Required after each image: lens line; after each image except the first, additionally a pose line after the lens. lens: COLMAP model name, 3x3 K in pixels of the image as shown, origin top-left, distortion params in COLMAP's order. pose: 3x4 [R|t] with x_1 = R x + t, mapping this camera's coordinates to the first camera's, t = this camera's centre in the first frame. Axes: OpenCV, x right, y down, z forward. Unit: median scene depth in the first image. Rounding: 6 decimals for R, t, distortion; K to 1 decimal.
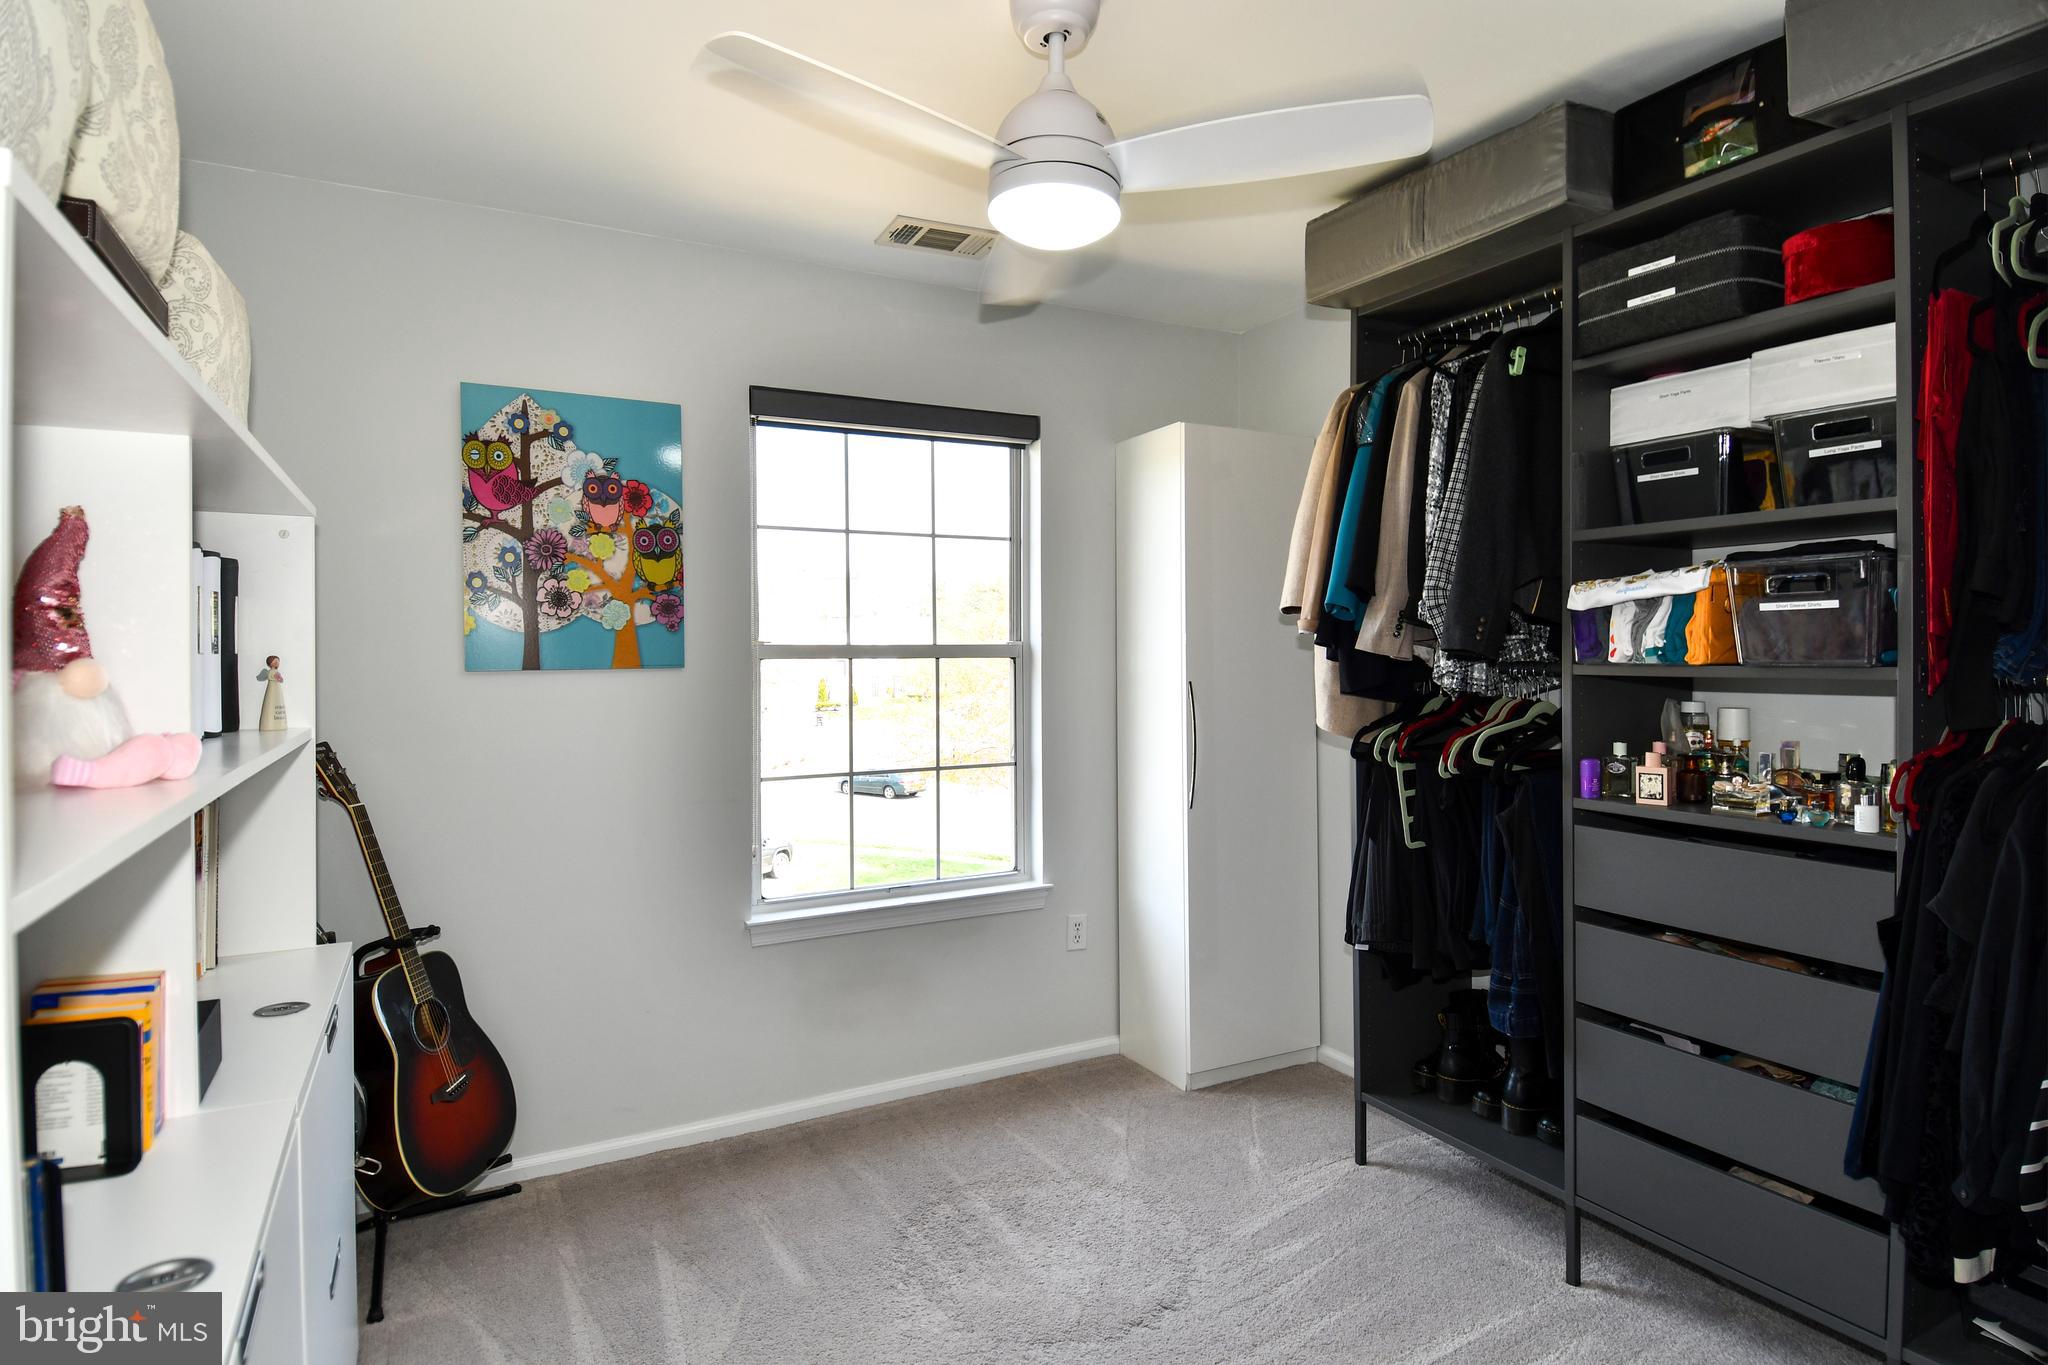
lens RADIAL K [[1106.3, 0, 1011.7], [0, 1106.3, 633.3], [0, 0, 1]] dist [0.047440, -0.056323]
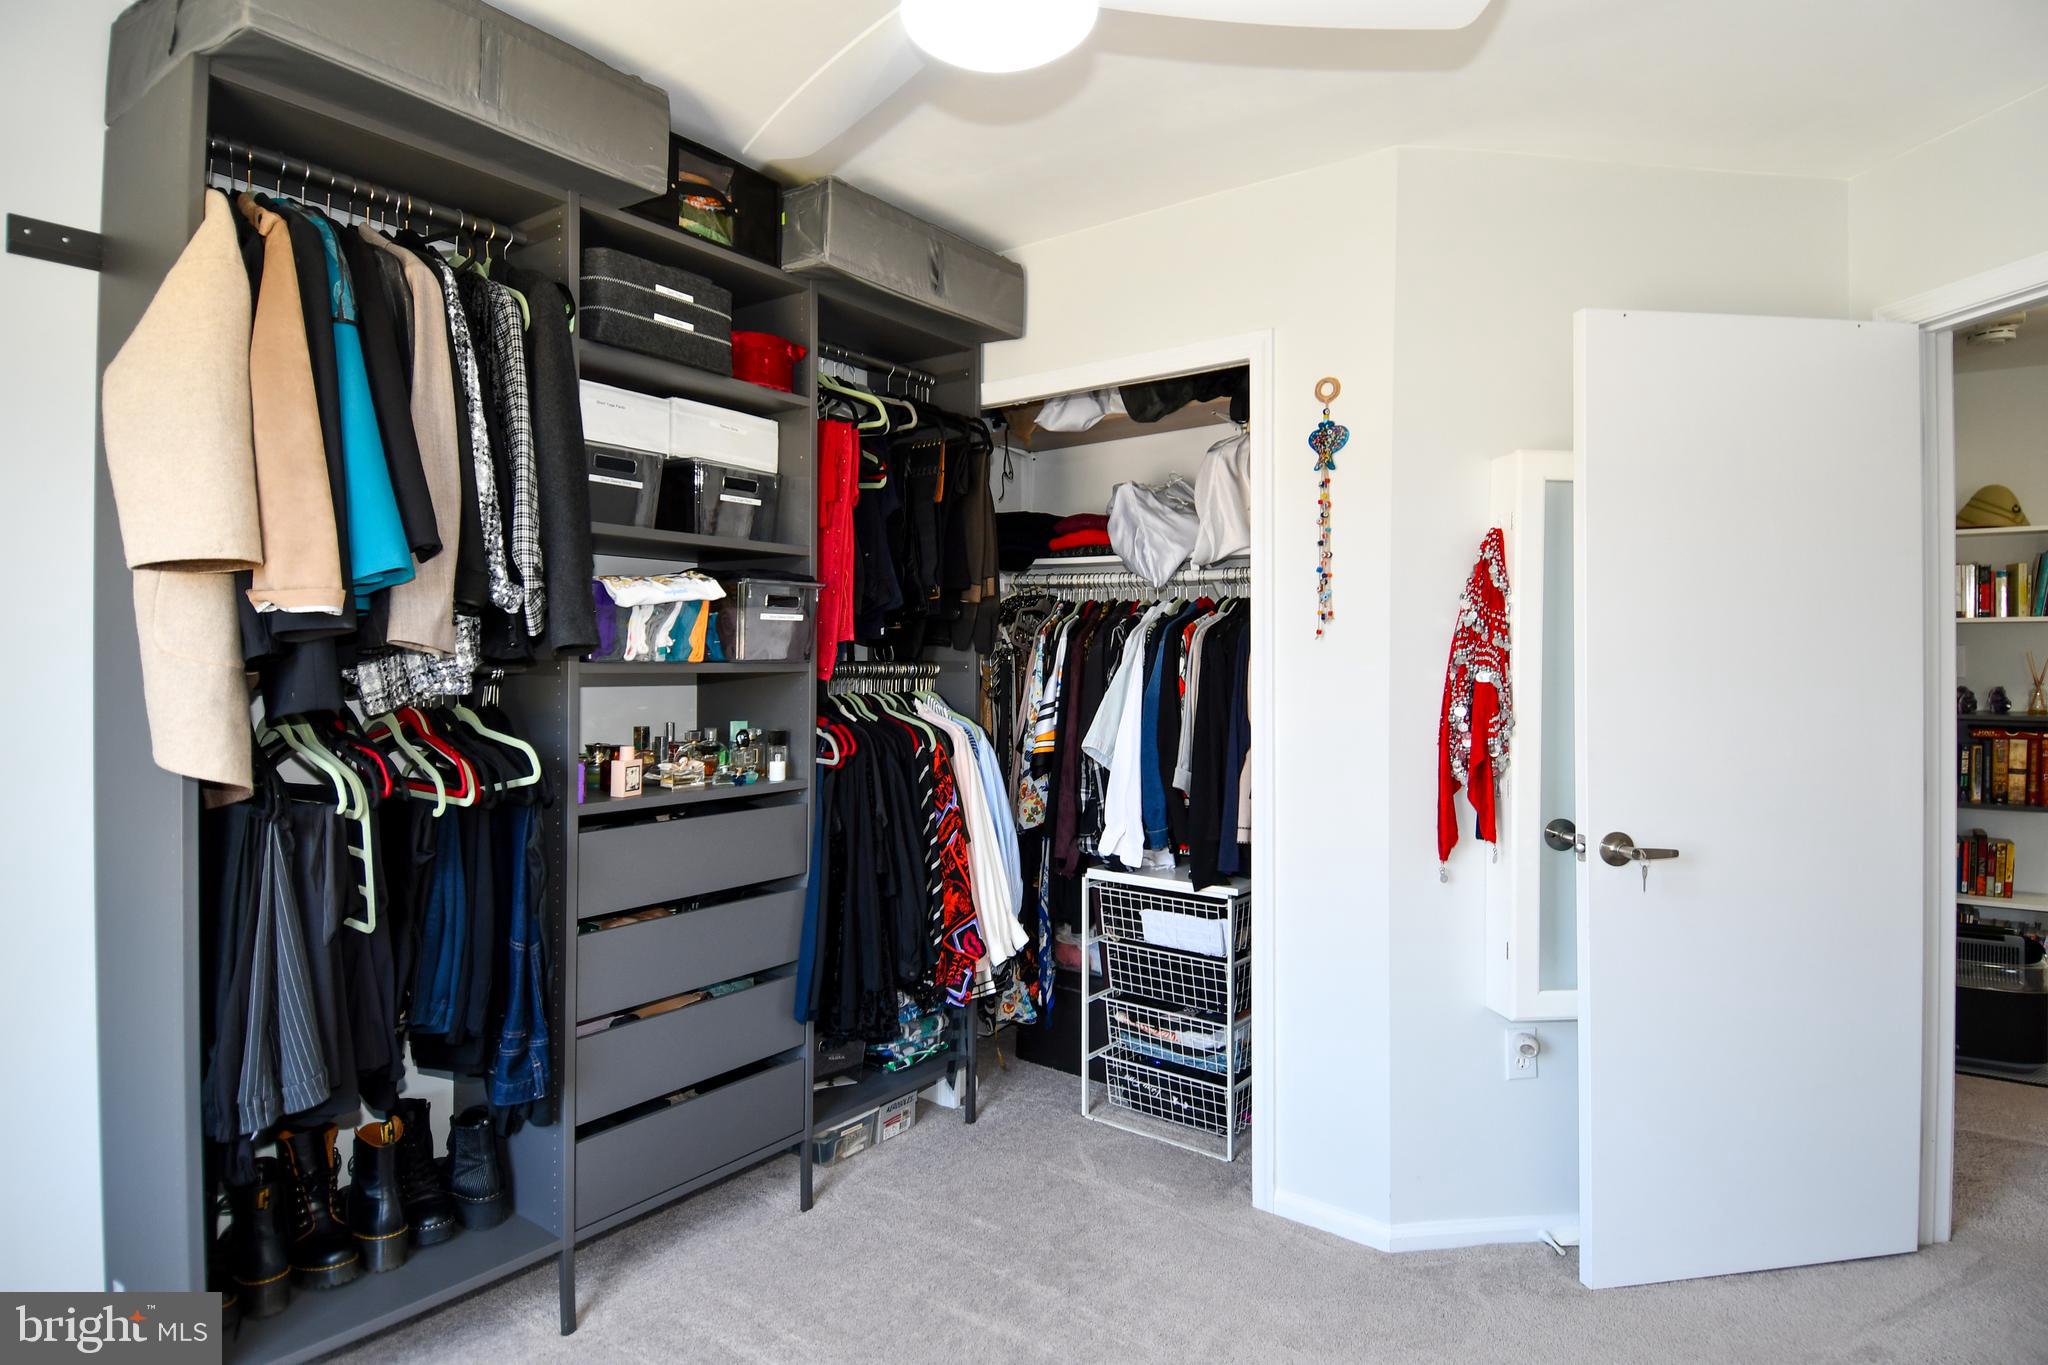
lens RADIAL K [[1089.8, 0, 1029.0], [0, 1089.8, 652.0], [0, 0, 1]] dist [0.047537, -0.050662]
pose [[-0.438991, 0.009339, 0.898443, -0.525877], [-0.016807, 0.999686, -0.018604, 0.031638], [-0.898334, -0.023267, -0.438696, 1.143932]]
